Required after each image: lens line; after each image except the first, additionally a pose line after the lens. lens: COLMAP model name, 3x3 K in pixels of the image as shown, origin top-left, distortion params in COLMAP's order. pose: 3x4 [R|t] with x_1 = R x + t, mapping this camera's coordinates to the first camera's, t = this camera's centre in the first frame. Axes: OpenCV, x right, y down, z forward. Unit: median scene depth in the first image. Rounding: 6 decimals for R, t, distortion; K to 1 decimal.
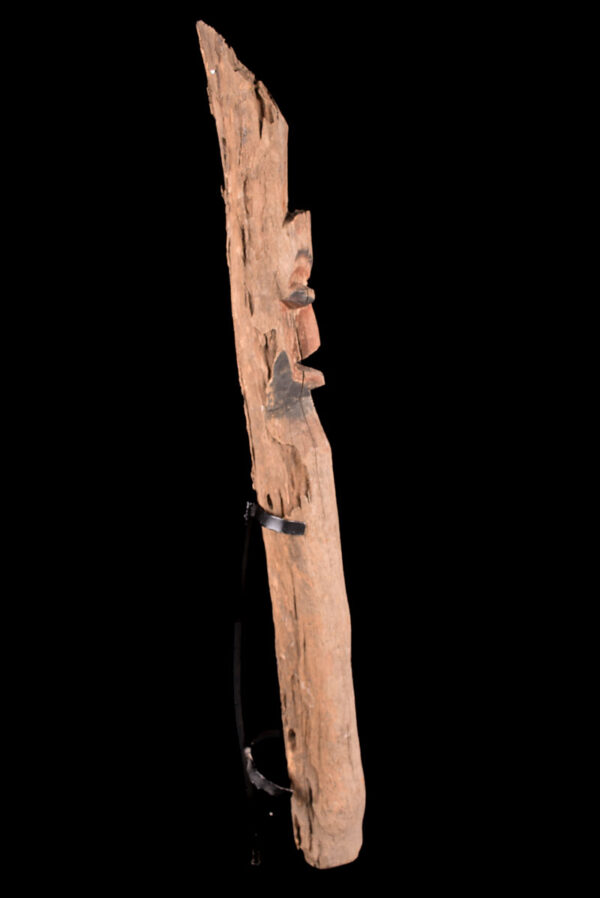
lens RADIAL K [[743.6, 0, 299.1], [0, 743.6, 451.9], [0, 0, 1]] dist [-0.086704, 0.004225]
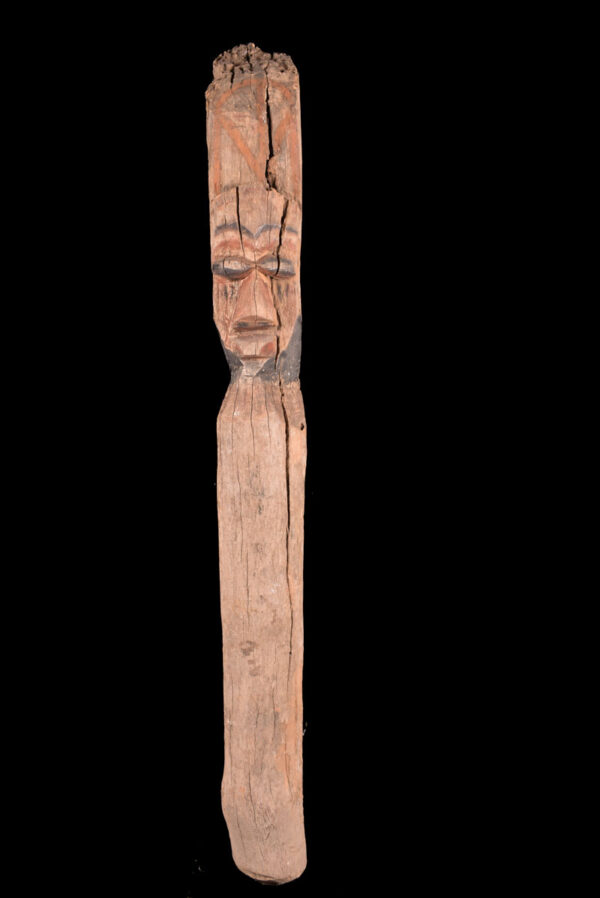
lens RADIAL K [[743.6, 0, 298.8], [0, 743.6, 445.8], [0, 0, 1]] dist [-0.086704, 0.004225]
pose [[-0.040935, 0.142121, -0.989003, 1.042288], [-0.181038, 0.972394, 0.147227, -0.133242], [0.982624, 0.185074, -0.014076, 1.125277]]
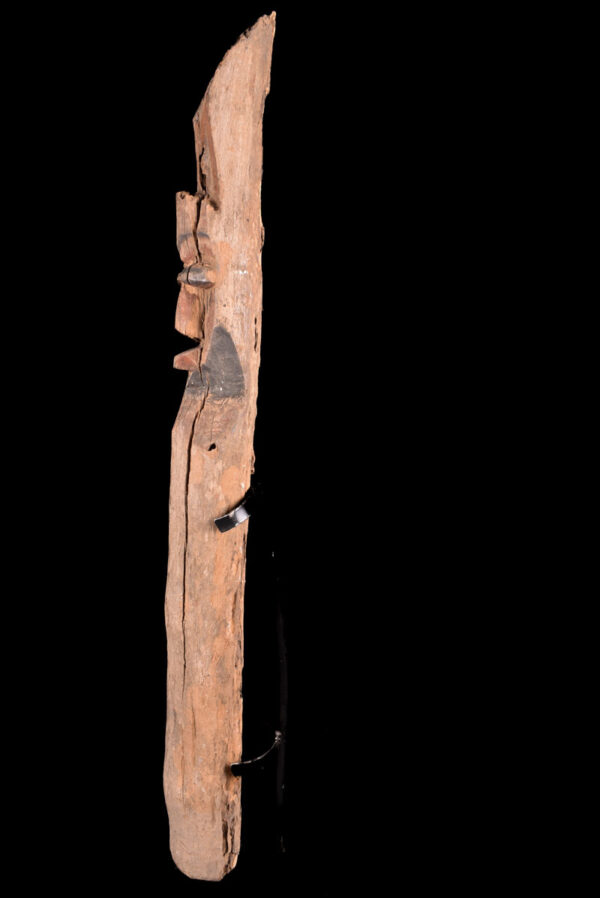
lens RADIAL K [[743.6, 0, 298.3], [0, 743.6, 446.6], [0, 0, 1]] dist [-0.086704, 0.004225]
pose [[-0.989667, 0.071342, -0.124381, -0.000379], [0.021610, 0.931740, 0.362483, -0.358580], [0.141751, 0.356050, -0.923653, 2.032226]]
